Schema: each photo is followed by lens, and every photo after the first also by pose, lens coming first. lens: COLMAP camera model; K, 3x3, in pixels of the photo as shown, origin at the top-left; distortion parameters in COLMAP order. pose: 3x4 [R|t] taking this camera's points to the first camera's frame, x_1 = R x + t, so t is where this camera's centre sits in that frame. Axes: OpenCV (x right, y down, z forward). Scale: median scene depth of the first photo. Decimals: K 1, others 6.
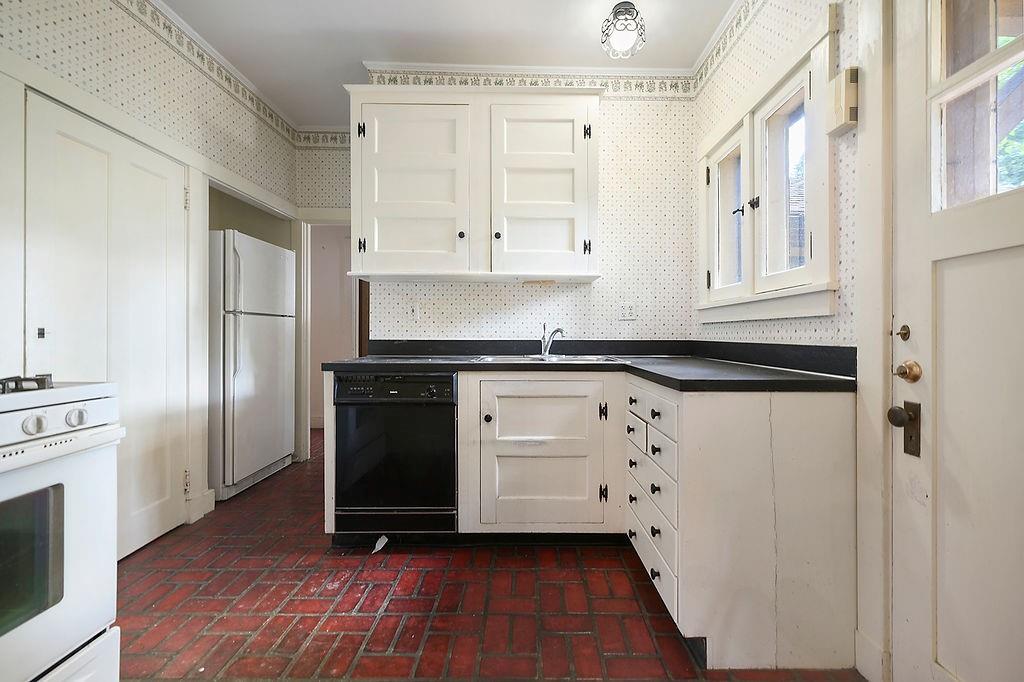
lens RADIAL K [[432.2, 0, 509.6], [0, 432.2, 328.5], [0, 0, 1]] dist [0.002099, 0.000308]
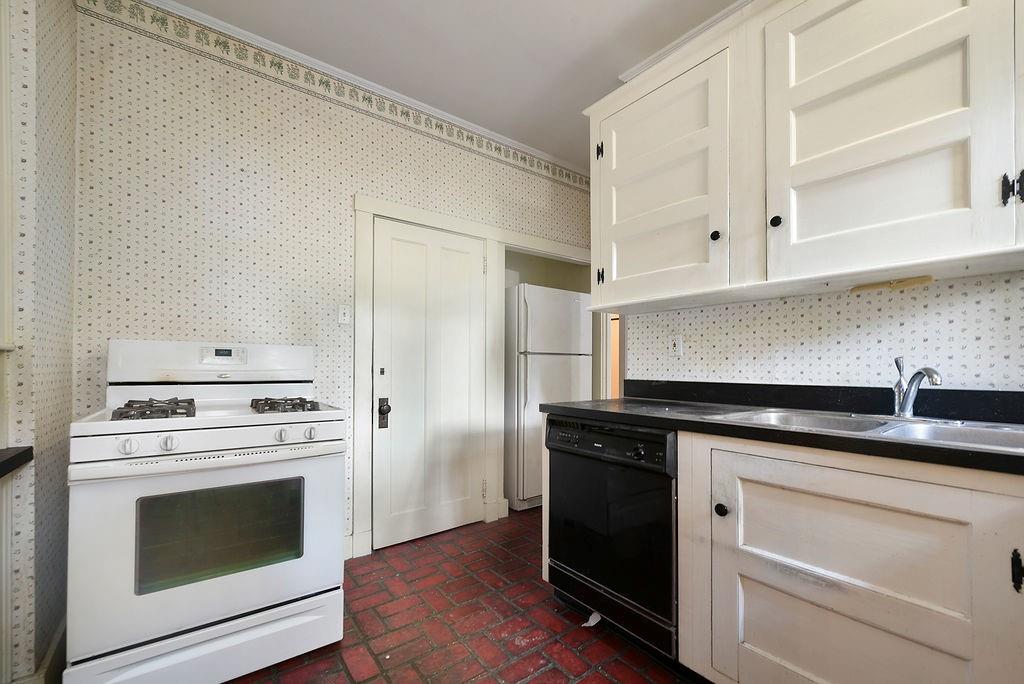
lens RADIAL K [[387.1, 0, 511.5], [0, 387.1, 360.5], [0, 0, 1]] dist [-0.004224, -0.000500]
pose [[0.598956, -0.011269, -0.800702, 0.200166], [0.006507, 0.999936, -0.009206, -0.008263], [0.800755, 0.000303, 0.598992, 0.367602]]
